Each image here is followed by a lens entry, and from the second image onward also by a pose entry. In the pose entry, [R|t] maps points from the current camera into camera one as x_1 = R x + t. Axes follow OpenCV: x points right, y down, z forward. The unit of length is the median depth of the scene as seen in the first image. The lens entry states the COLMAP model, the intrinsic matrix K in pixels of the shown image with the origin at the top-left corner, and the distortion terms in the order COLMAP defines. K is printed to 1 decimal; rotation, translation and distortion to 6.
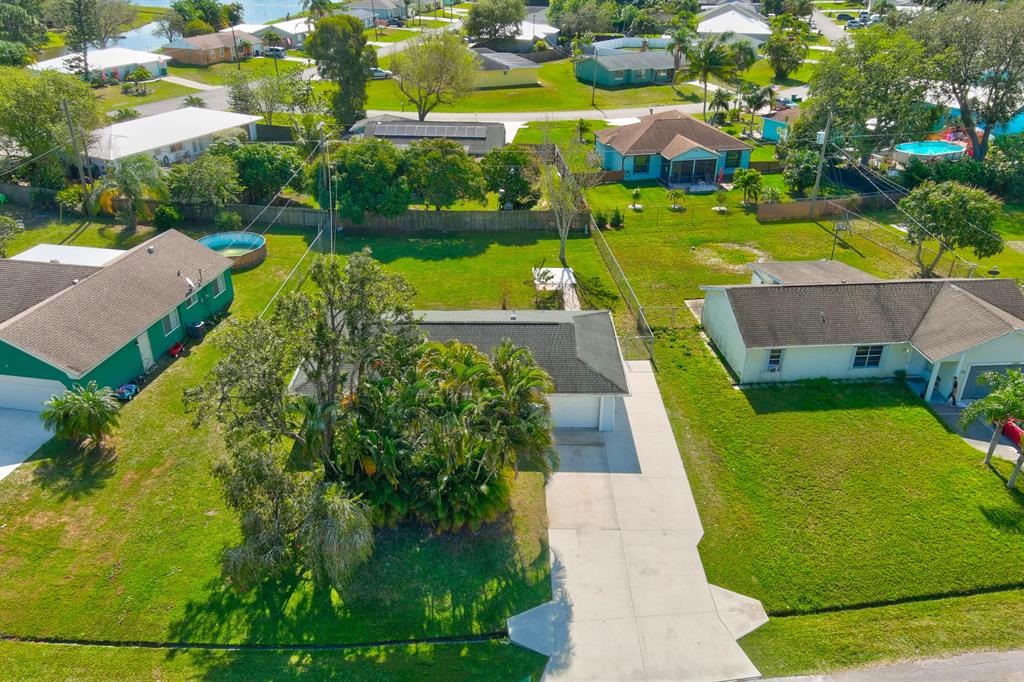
lens RADIAL K [[796.7, 0, 512.0], [0, 796.7, 341.0], [0, 0, 1]] dist [0.012069, -0.008793]
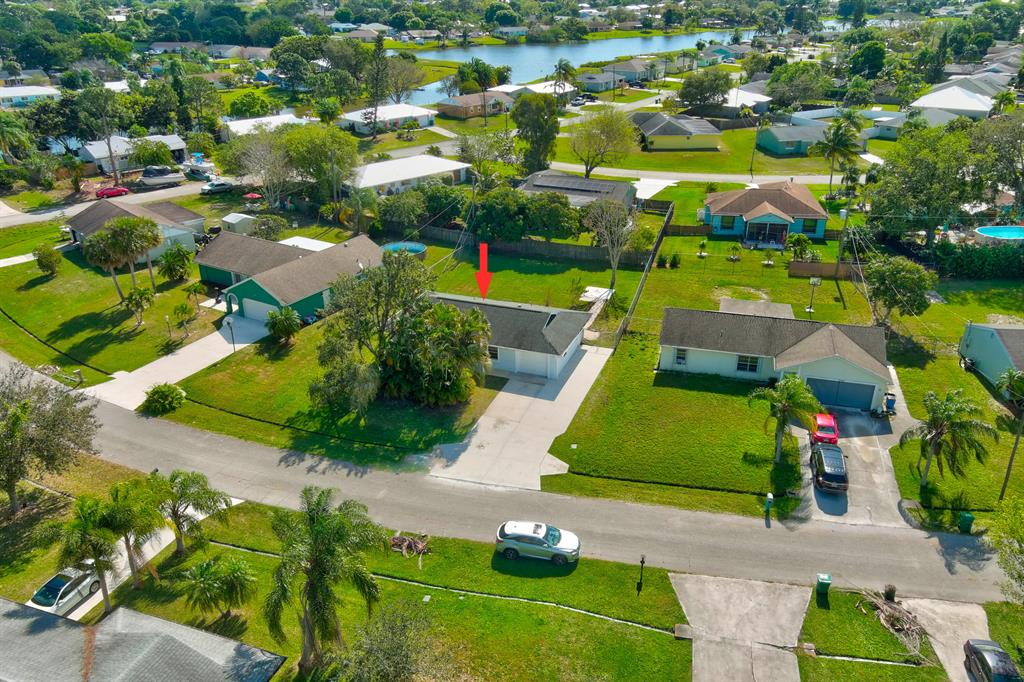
lens RADIAL K [[796.7, 0, 512.0], [0, 796.7, 341.0], [0, 0, 1]] dist [0.012069, -0.008793]
pose [[0.933681, 0.139234, -0.329929, 0.383585], [-0.154446, 0.987794, -0.020213, 0.054999], [0.323088, 0.069829, 0.943789, -0.385511]]
